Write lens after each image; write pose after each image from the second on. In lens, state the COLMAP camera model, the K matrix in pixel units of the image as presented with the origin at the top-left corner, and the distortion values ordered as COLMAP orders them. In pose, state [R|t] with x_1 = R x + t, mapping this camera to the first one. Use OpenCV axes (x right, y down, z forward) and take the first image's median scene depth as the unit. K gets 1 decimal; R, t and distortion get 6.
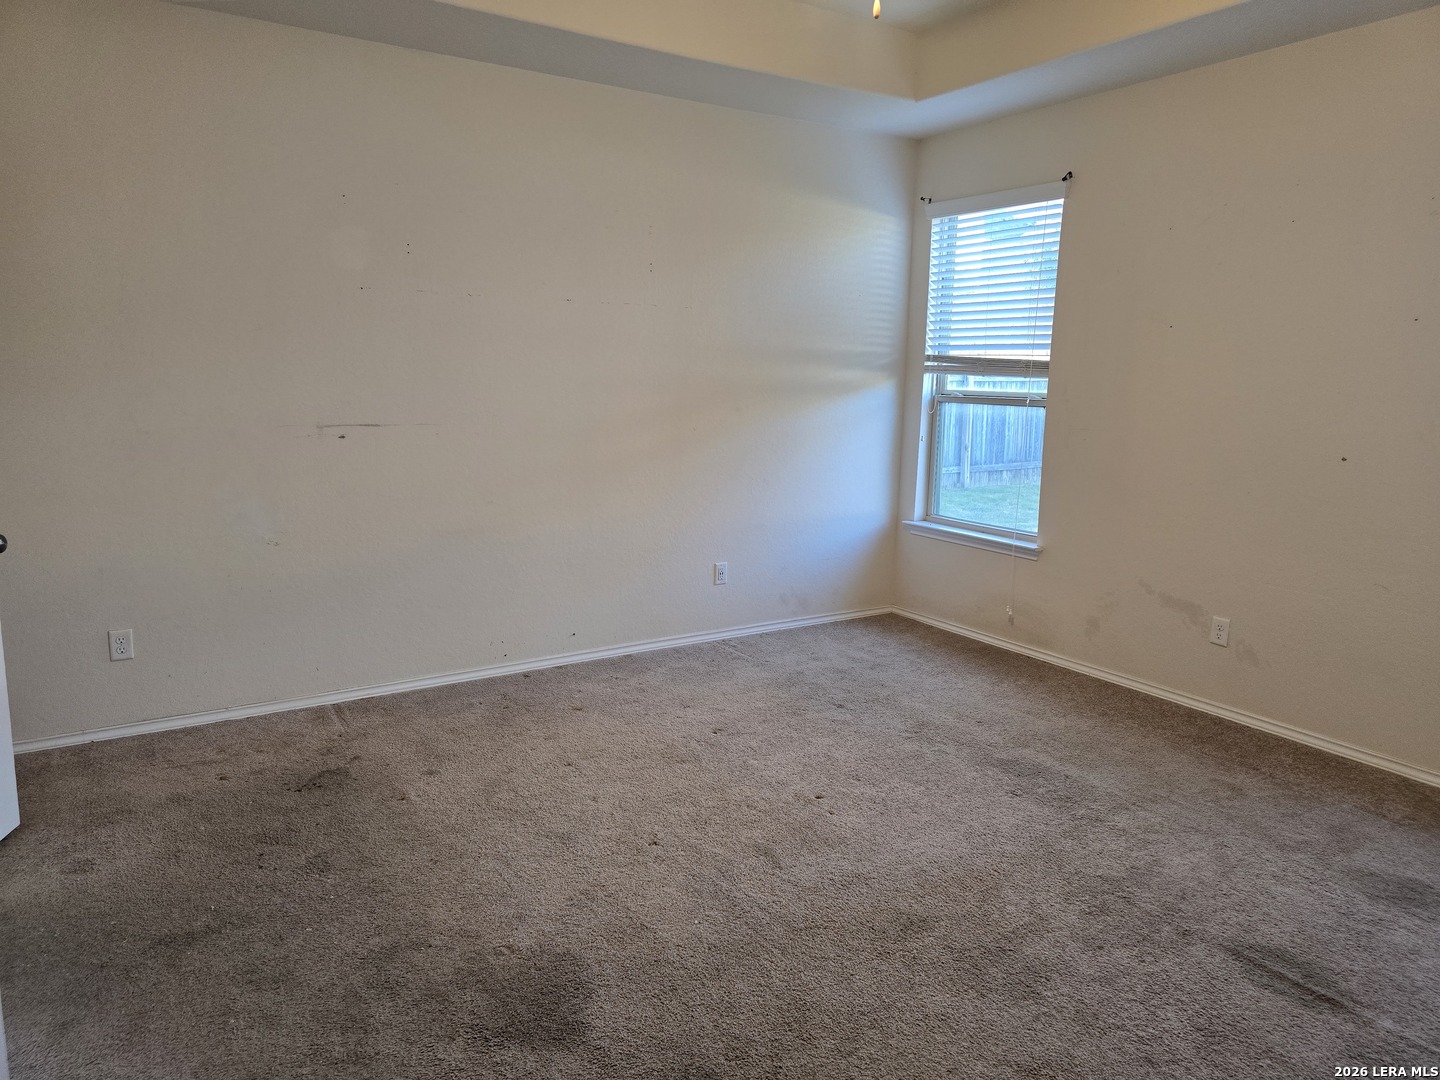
lens RADIAL K [[957.0, 0, 723.4], [0, 957.0, 554.9], [0, 0, 1]] dist [0.063149, -0.068450]
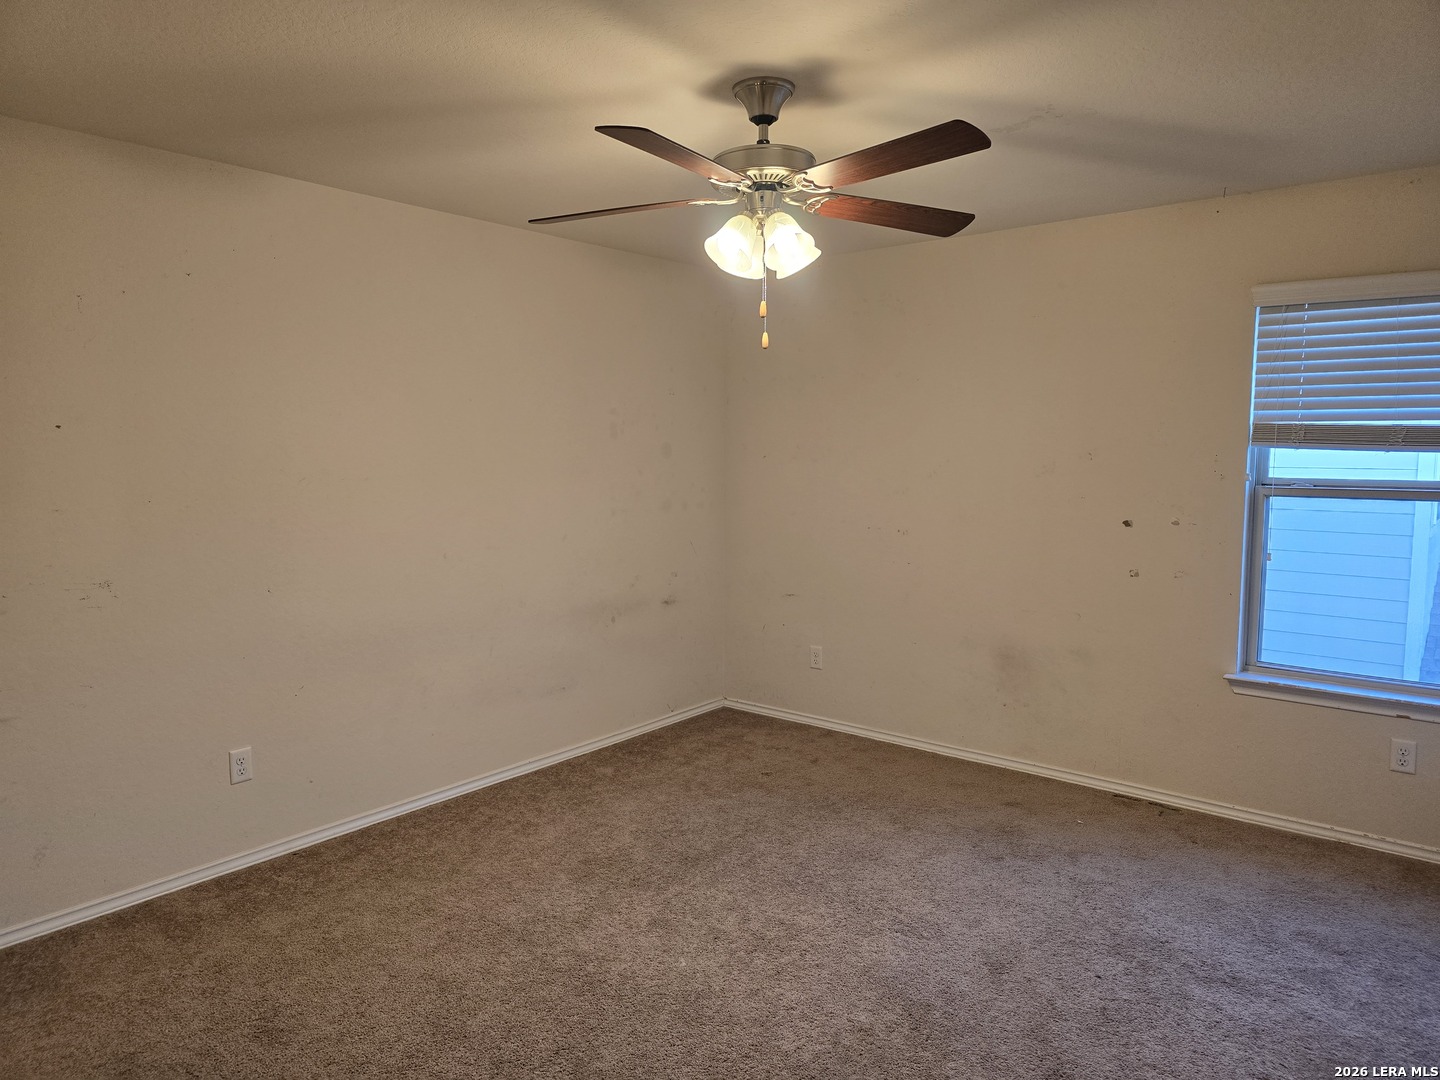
lens RADIAL K [[835.3, 0, 720.0], [0, 835.3, 540.0], [0, 0, 1]] dist [-0.005677, 0.000076]
pose [[0.926911, -0.039543, 0.373193, -0.308067], [0.072393, 0.994596, -0.074418, -0.098896], [-0.368234, 0.095996, 0.924764, 0.532097]]
